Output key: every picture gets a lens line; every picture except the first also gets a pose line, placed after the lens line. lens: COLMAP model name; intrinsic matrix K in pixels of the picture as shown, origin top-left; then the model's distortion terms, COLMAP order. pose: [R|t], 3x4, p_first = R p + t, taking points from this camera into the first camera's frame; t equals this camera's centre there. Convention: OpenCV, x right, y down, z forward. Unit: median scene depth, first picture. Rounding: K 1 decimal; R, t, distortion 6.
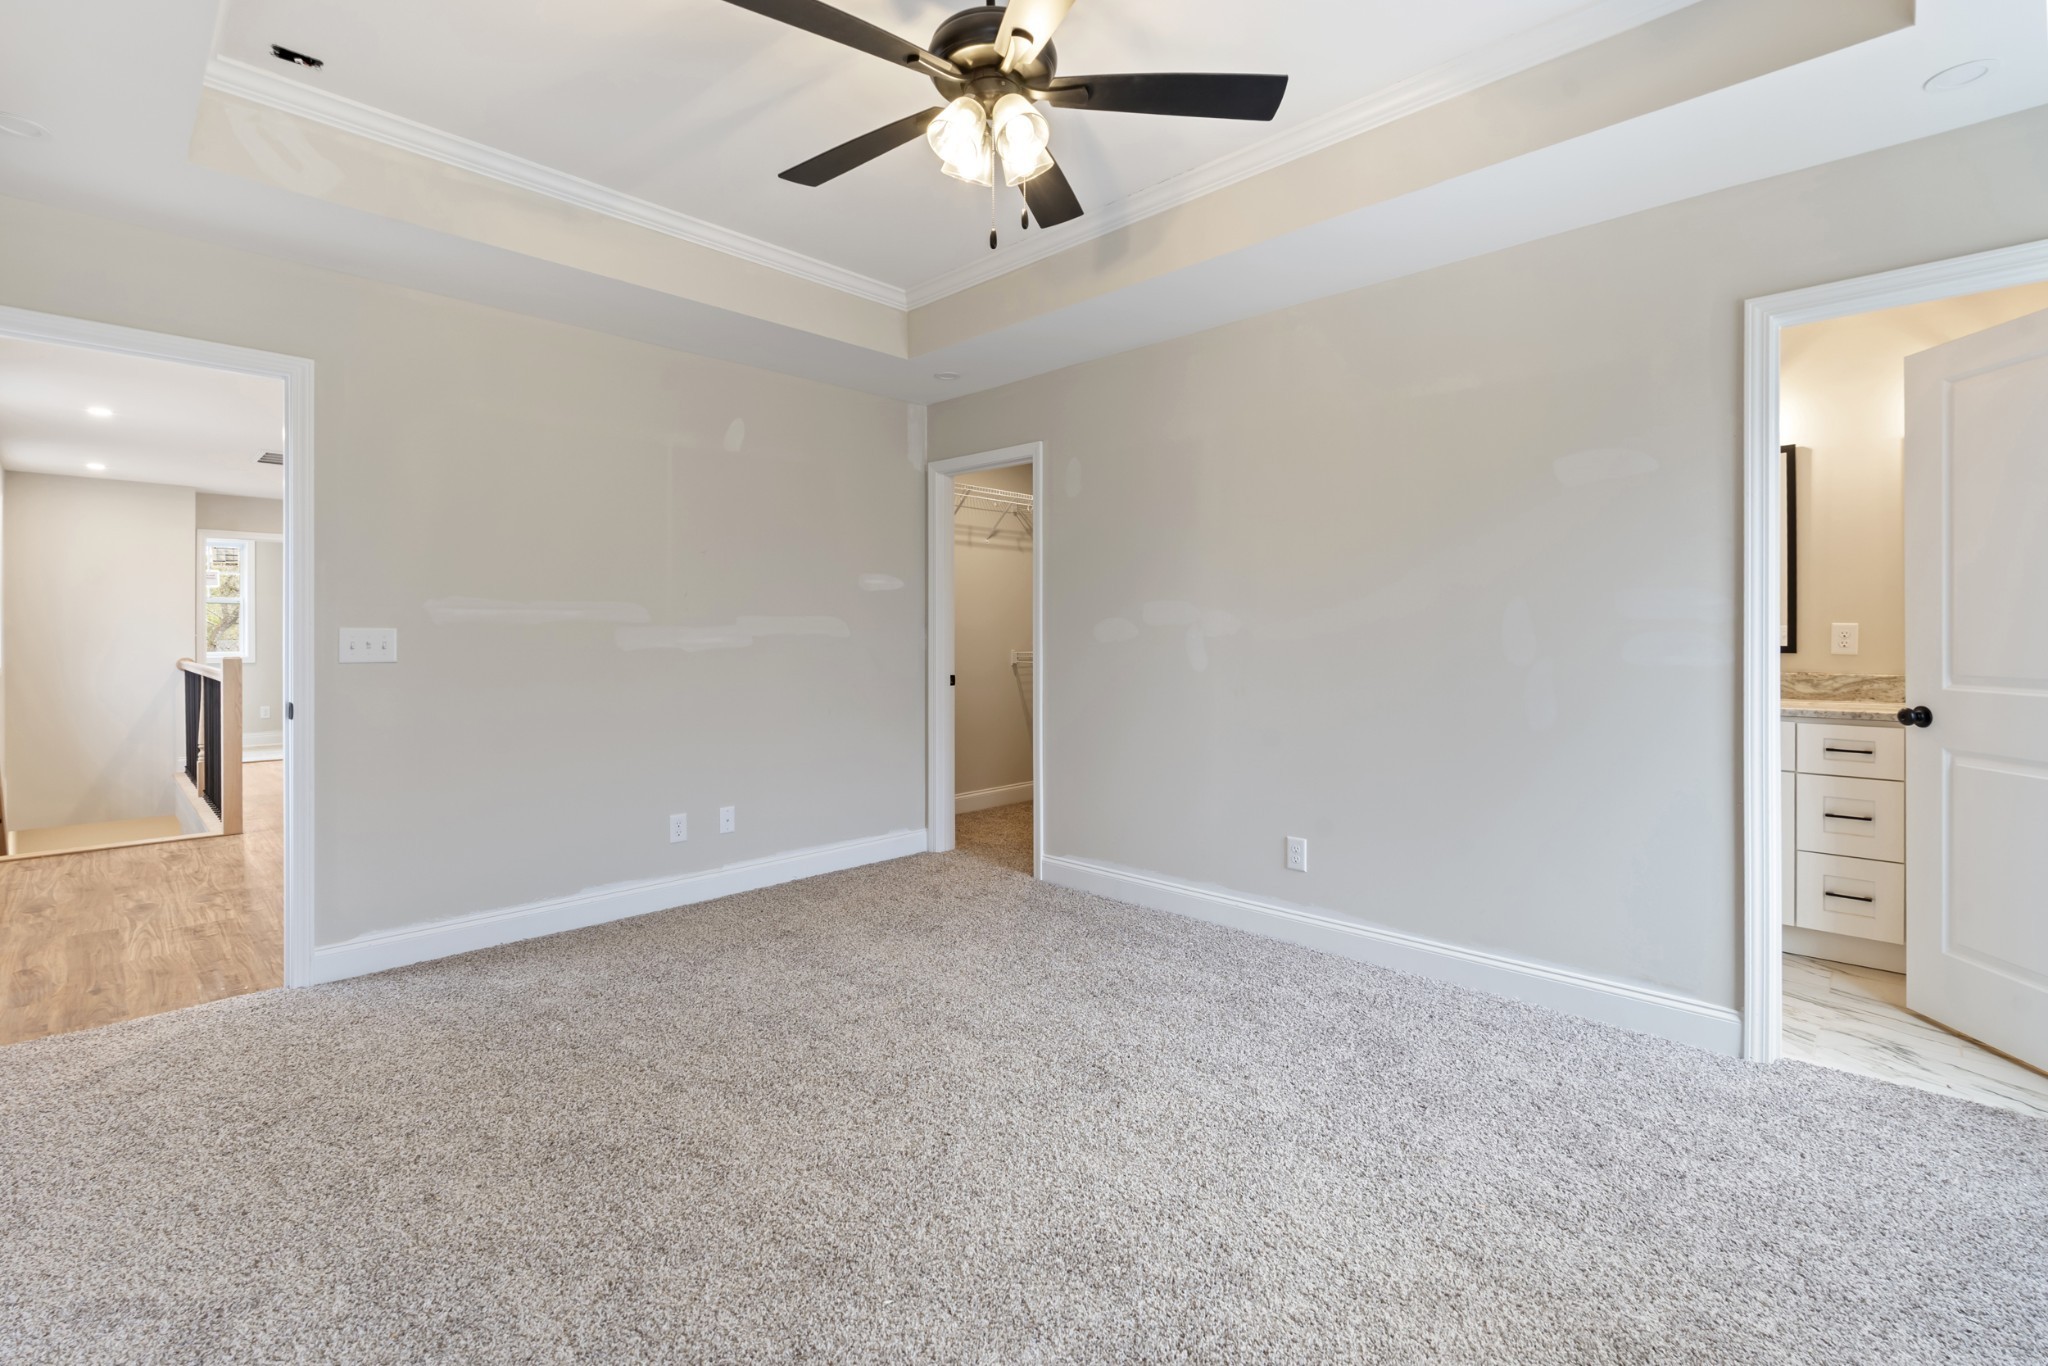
lens RADIAL K [[927.2, 0, 1003.2], [0, 927.2, 637.0], [0, 0, 1]] dist [0.000134, 0.000057]
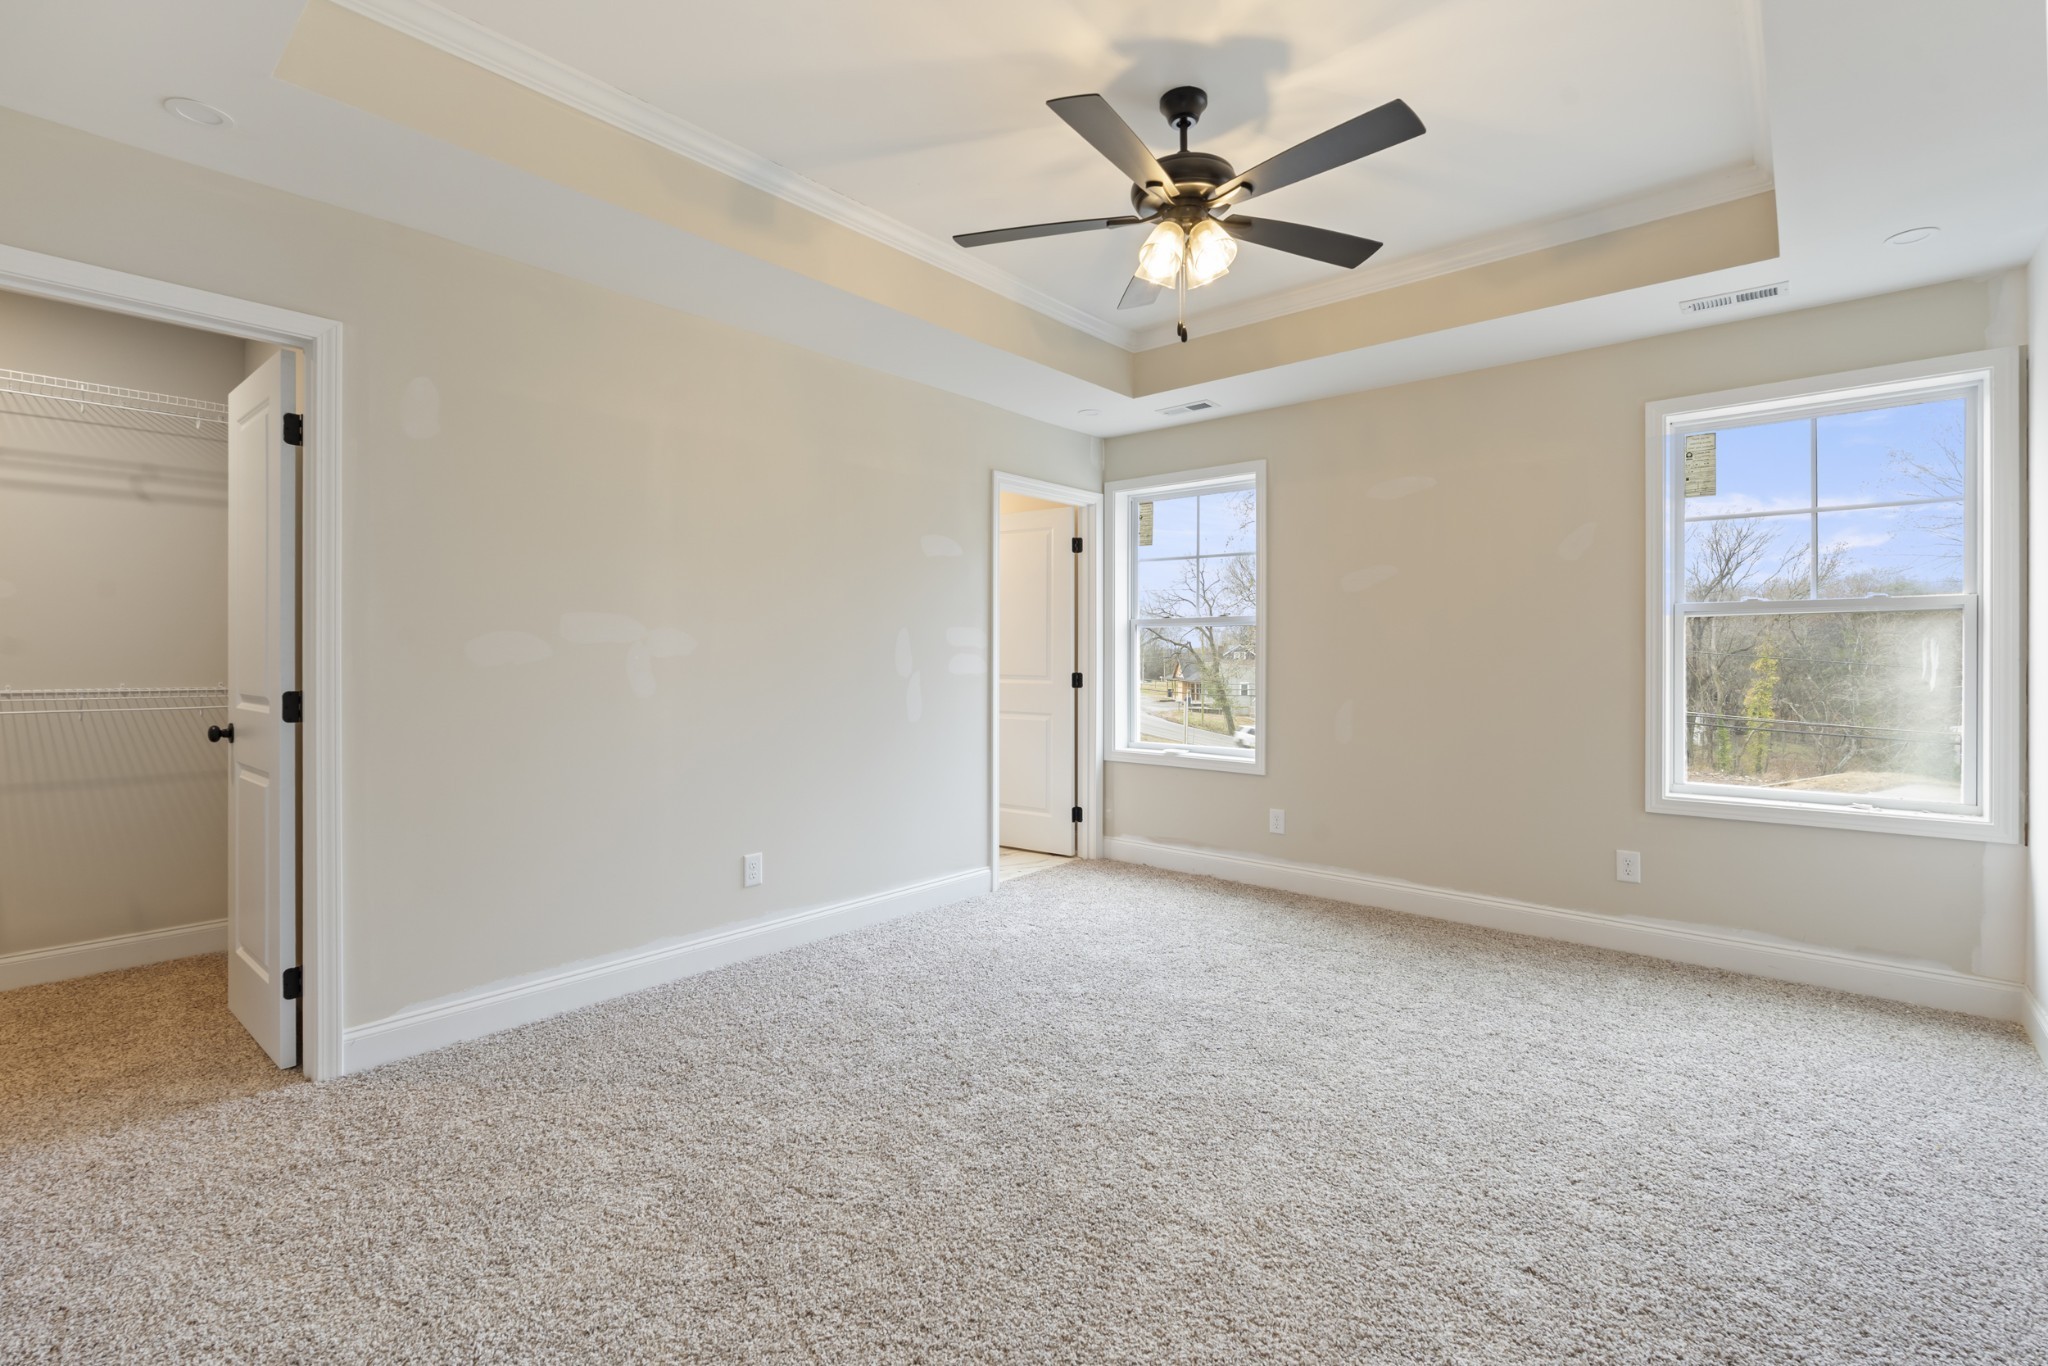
lens RADIAL K [[927.2, 0, 1003.2], [0, 927.2, 637.0], [0, 0, 1]] dist [0.000134, 0.000057]
pose [[-0.060594, 0.016475, 0.998027, -0.720907], [0.003093, 0.999862, -0.016317, -0.004333], [-0.998158, 0.002099, -0.060636, 0.783496]]
